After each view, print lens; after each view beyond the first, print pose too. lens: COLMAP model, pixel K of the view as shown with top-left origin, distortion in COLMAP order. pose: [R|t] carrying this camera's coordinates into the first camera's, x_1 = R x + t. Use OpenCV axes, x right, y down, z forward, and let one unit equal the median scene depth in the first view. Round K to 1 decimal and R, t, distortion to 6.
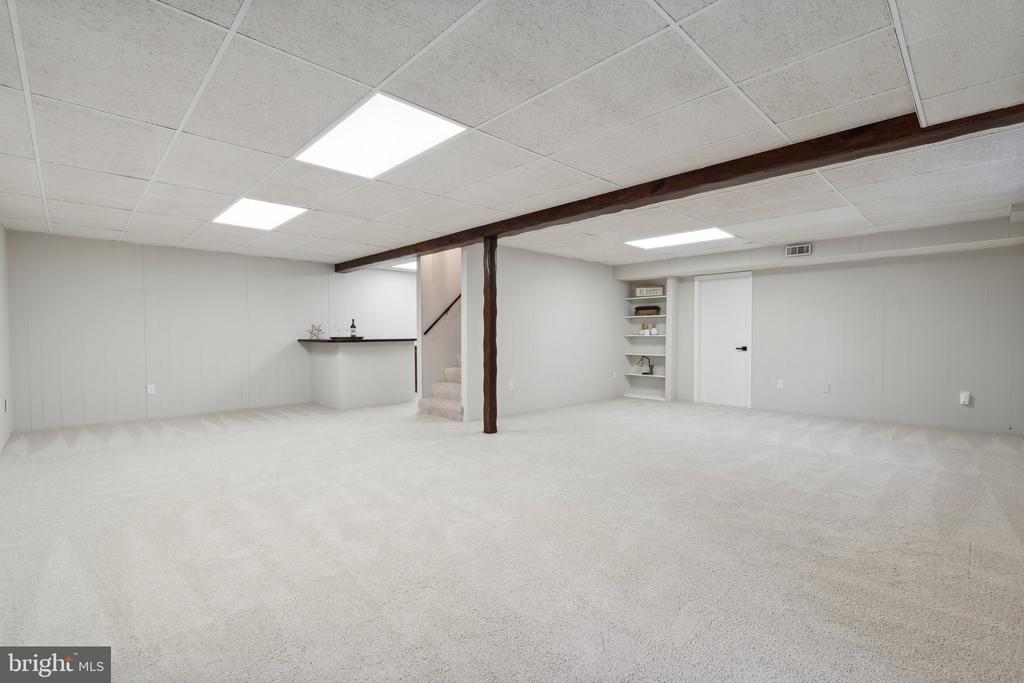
lens RADIAL K [[454.5, 0, 510.5], [0, 454.5, 345.2], [0, 0, 1]] dist [0.000339, 0.000028]
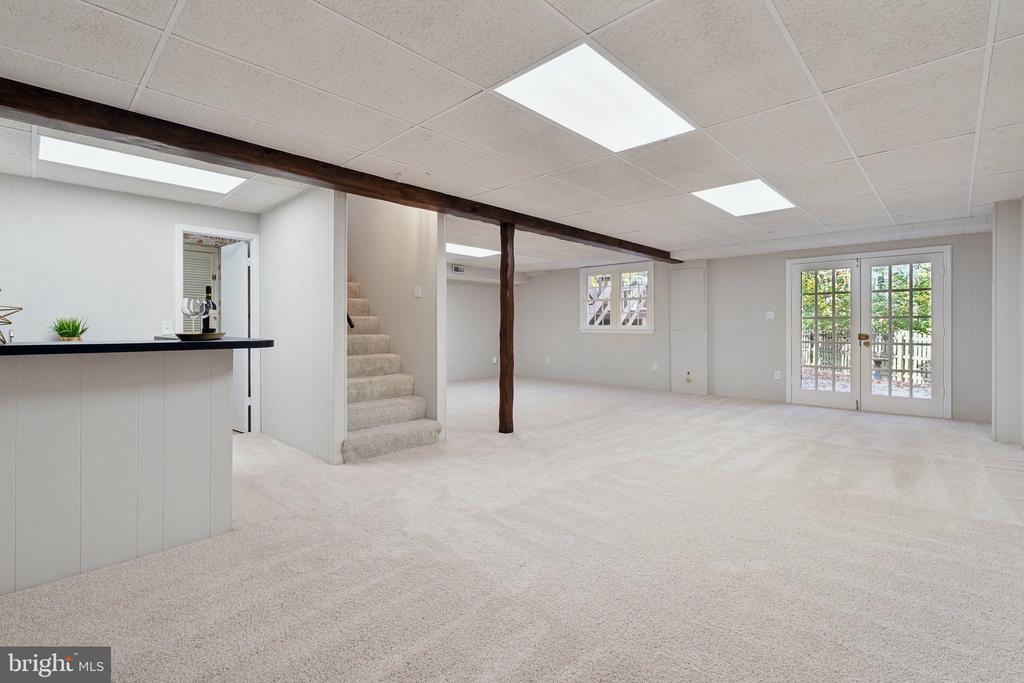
lens RADIAL K [[460.4, 0, 513.2], [0, 460.4, 333.6], [0, 0, 1]] dist [-0.000185, 0.000014]
pose [[-0.038765, -0.015534, 0.999128, -0.987220], [0.028446, 0.999457, 0.016643, -0.021415], [-0.998843, 0.029066, -0.038302, 0.999500]]
